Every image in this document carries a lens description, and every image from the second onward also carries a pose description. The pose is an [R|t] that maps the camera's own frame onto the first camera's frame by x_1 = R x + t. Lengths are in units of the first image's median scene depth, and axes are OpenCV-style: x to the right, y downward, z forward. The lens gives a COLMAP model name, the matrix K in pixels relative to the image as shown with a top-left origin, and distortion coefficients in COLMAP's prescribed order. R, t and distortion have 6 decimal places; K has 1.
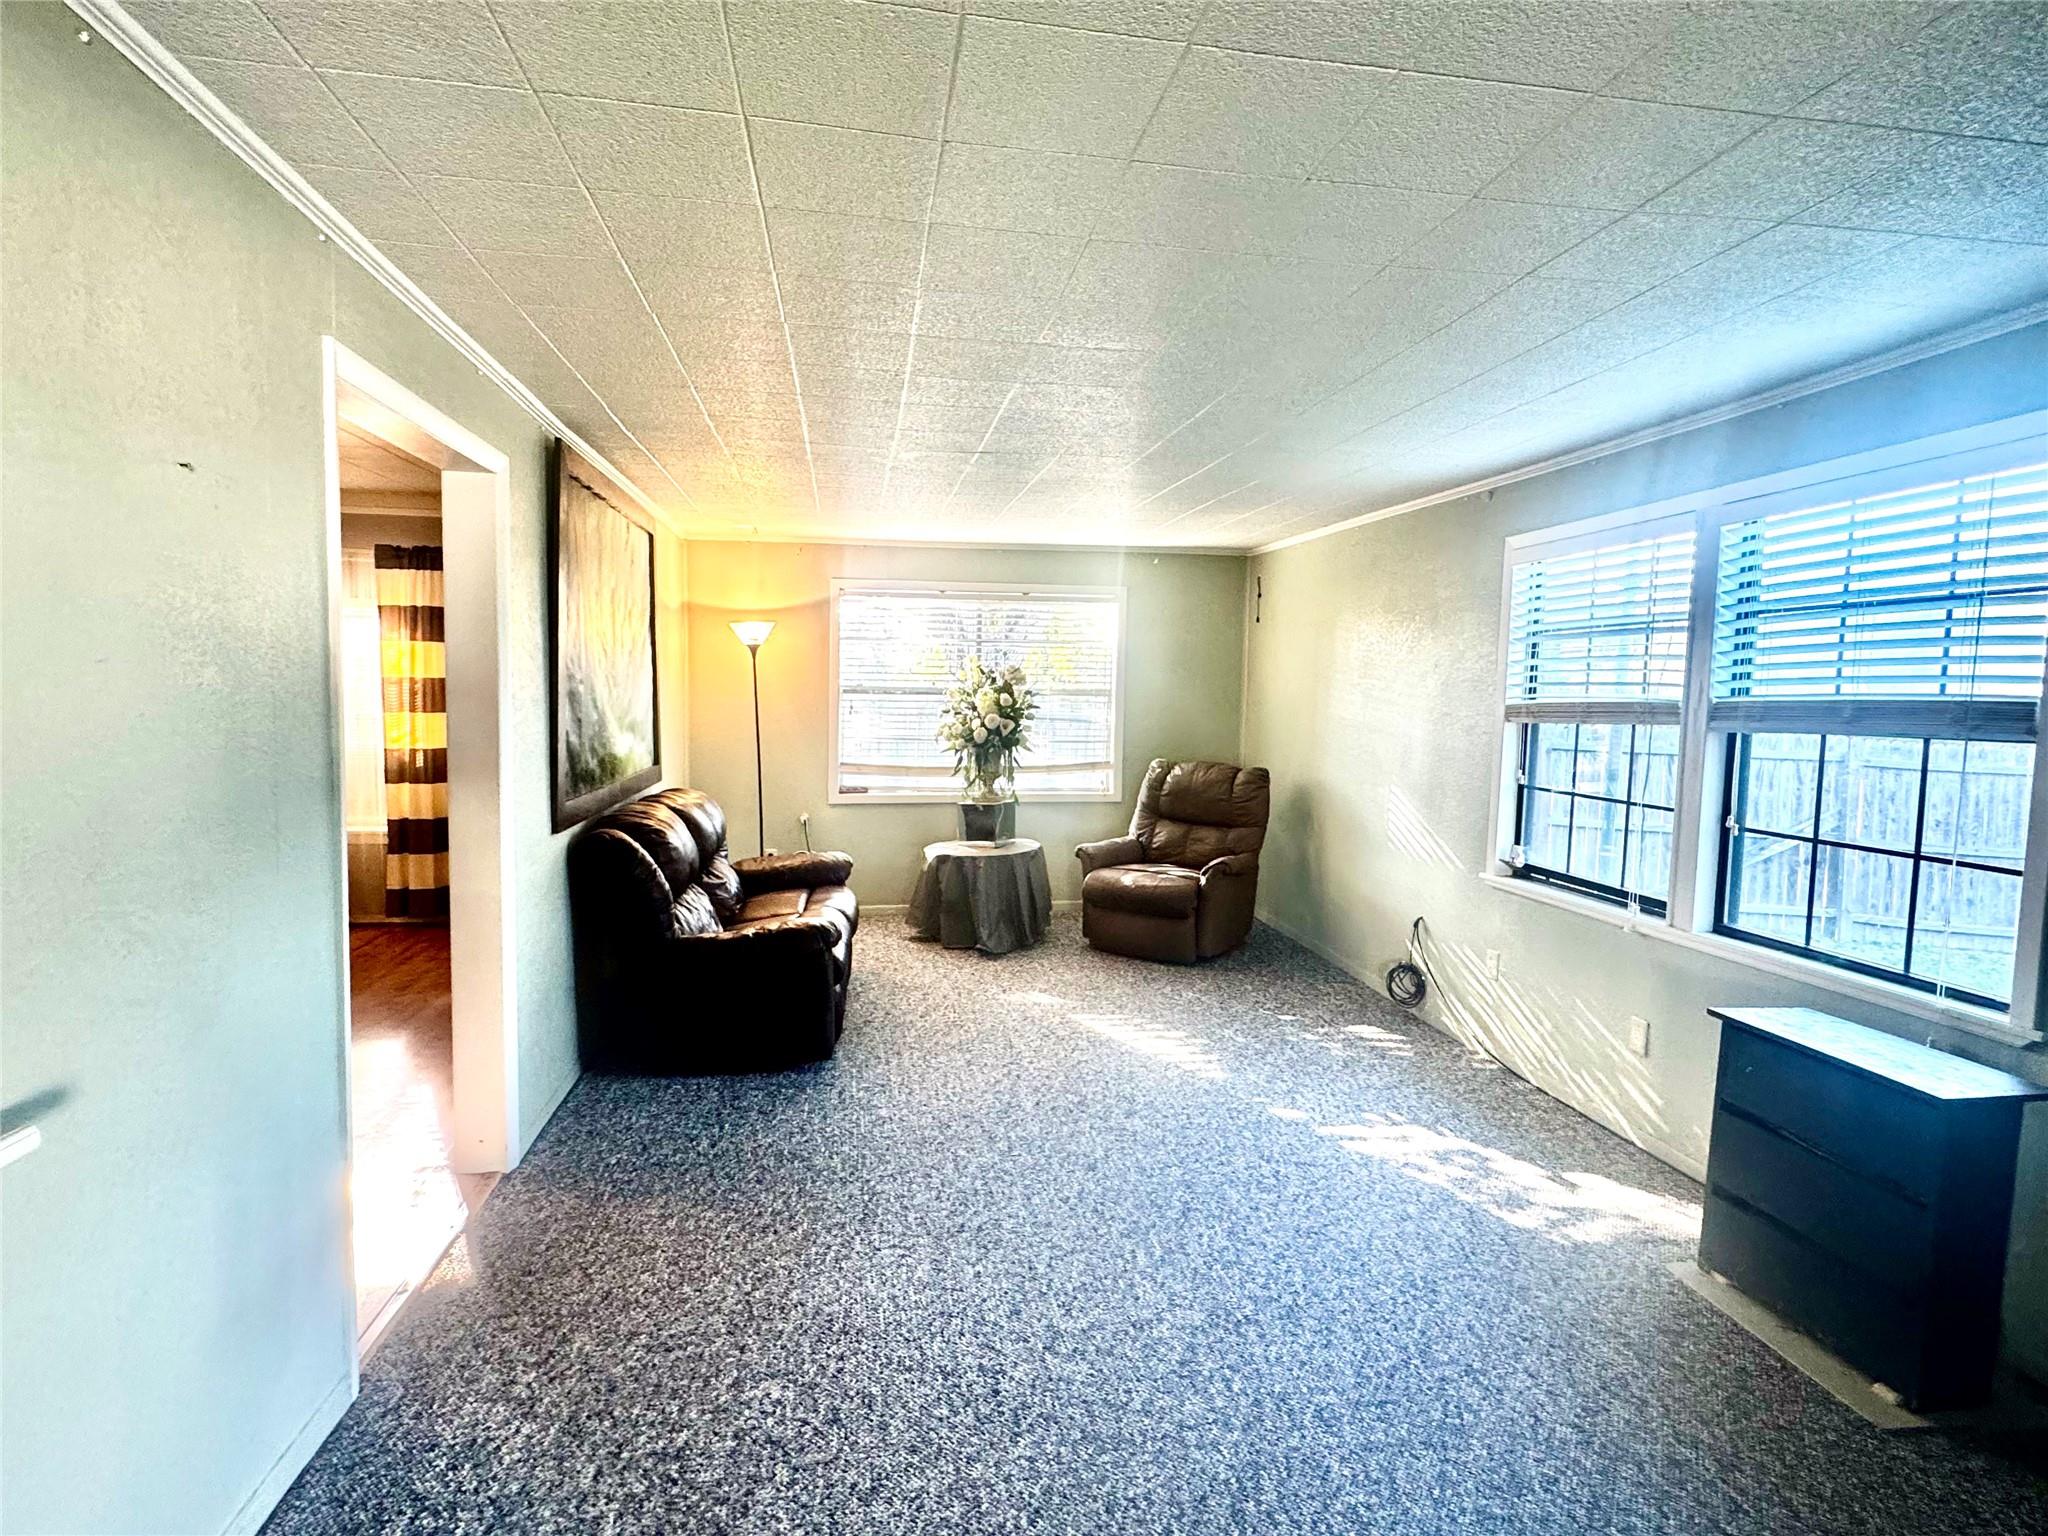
lens RADIAL K [[1029.3, 0, 1025.6], [0, 1029.3, 768.4], [0, 0, 1]] dist [0.000725, 0.000100]
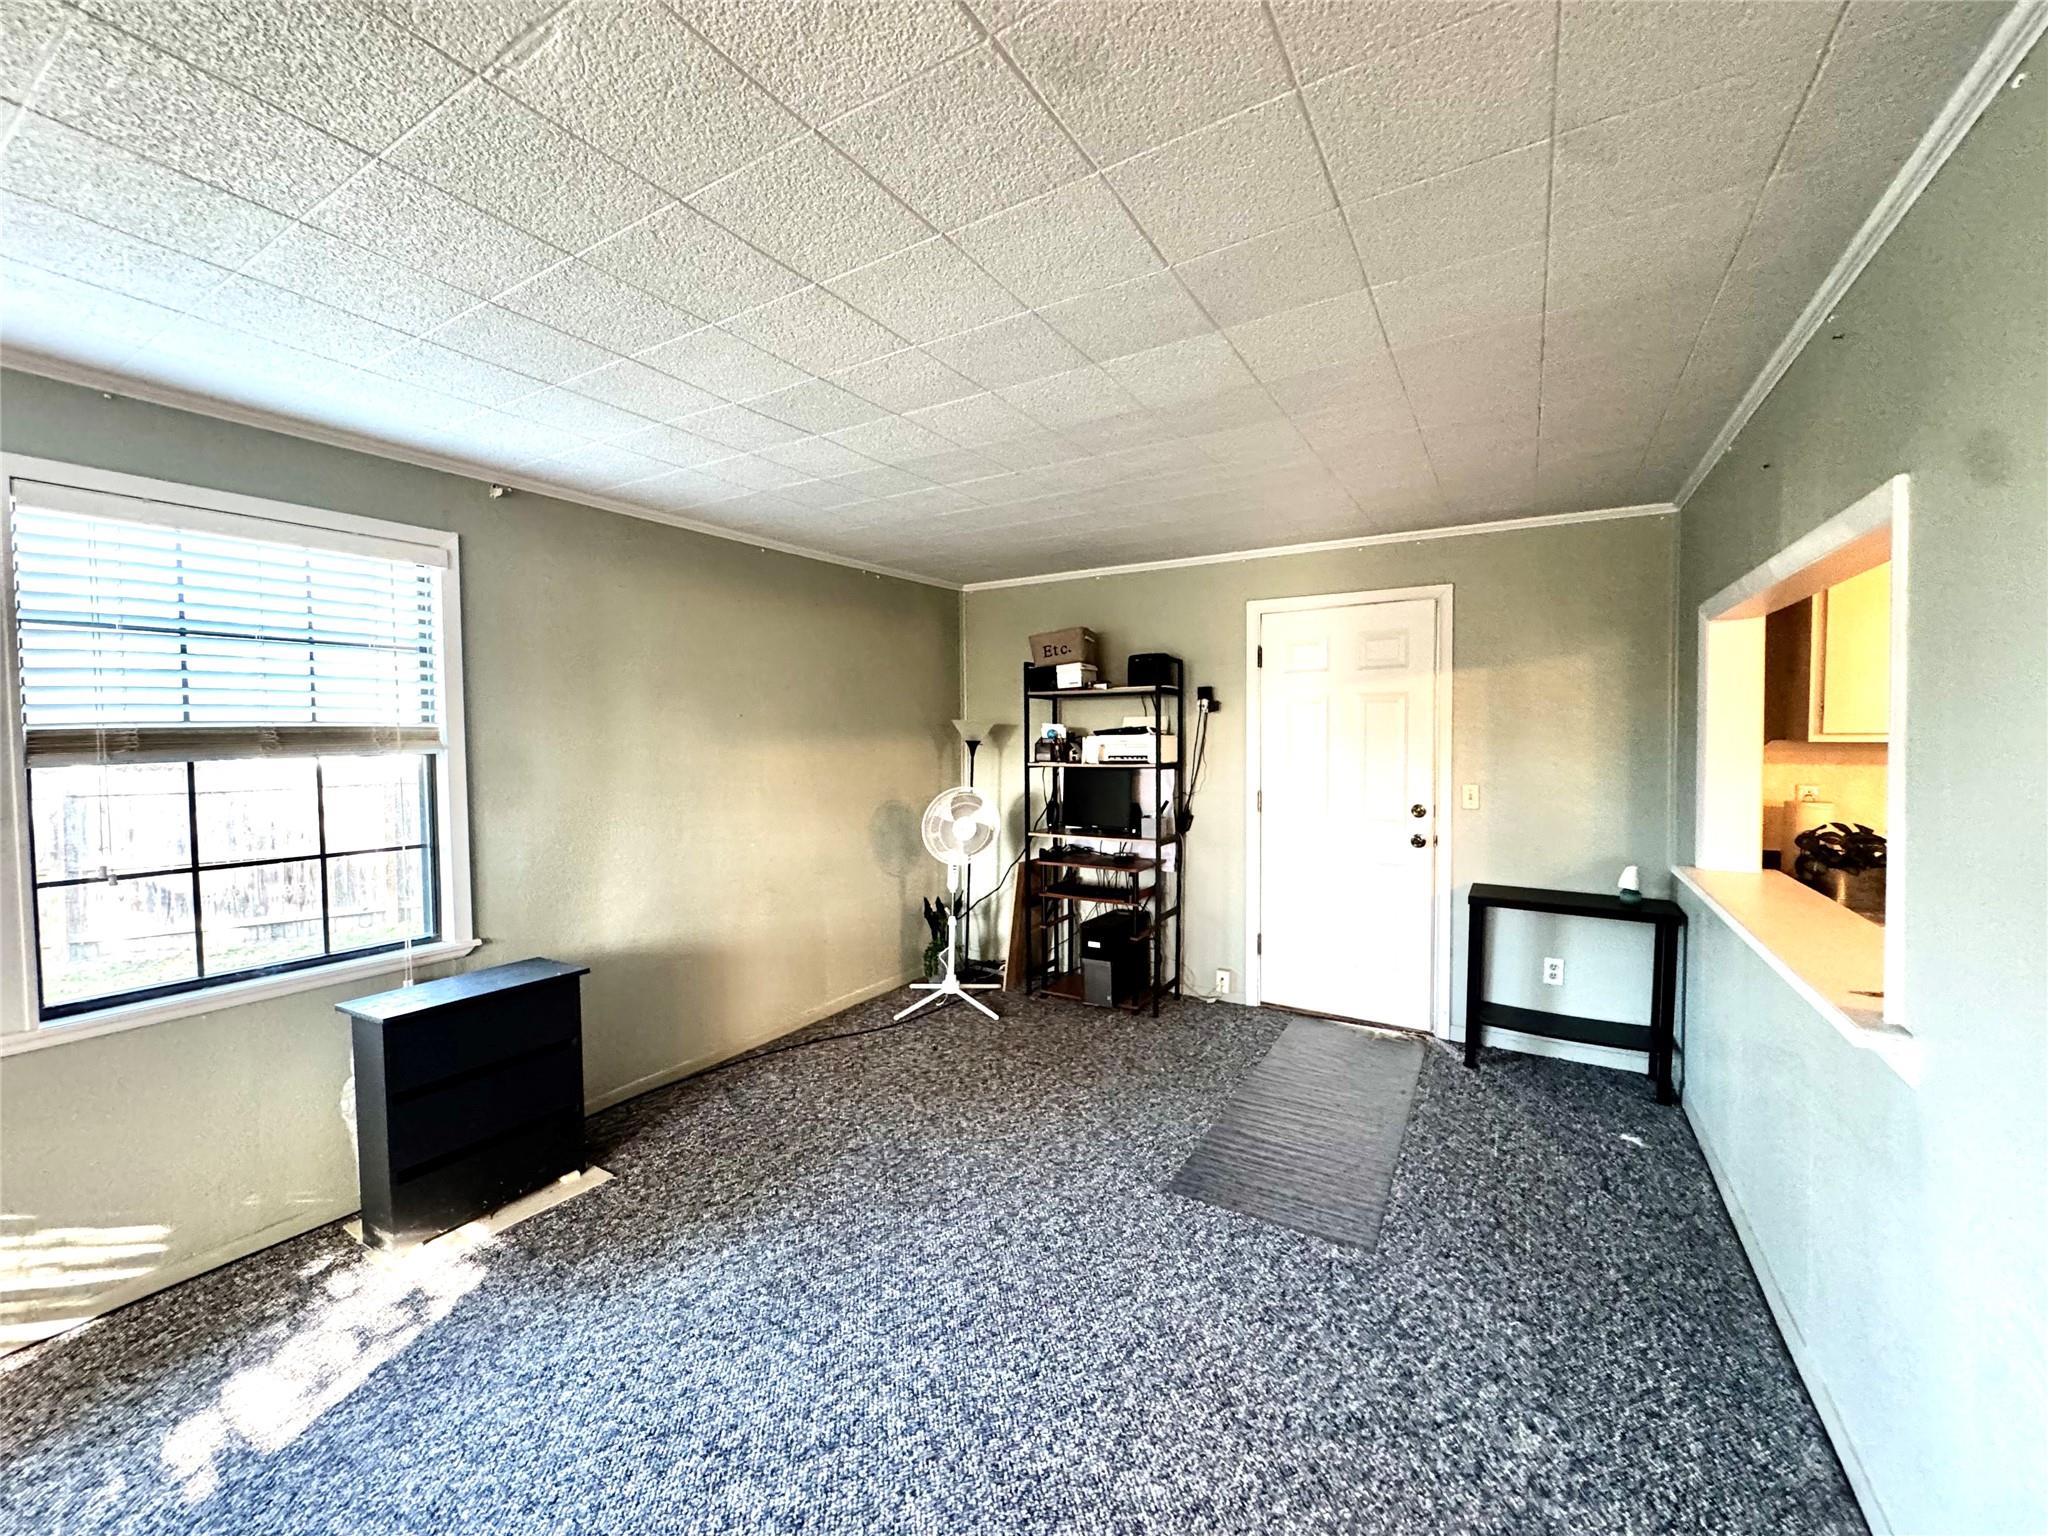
lens RADIAL K [[827.3, 0, 1029.0], [0, 827.3, 767.6], [0, 0, 1]] dist [-0.002183, -0.000846]
pose [[-0.762685, -0.040006, 0.645531, -0.475506], [0.039643, 0.993317, 0.108397, -0.107783], [-0.645554, 0.108263, -0.756002, 1.508603]]
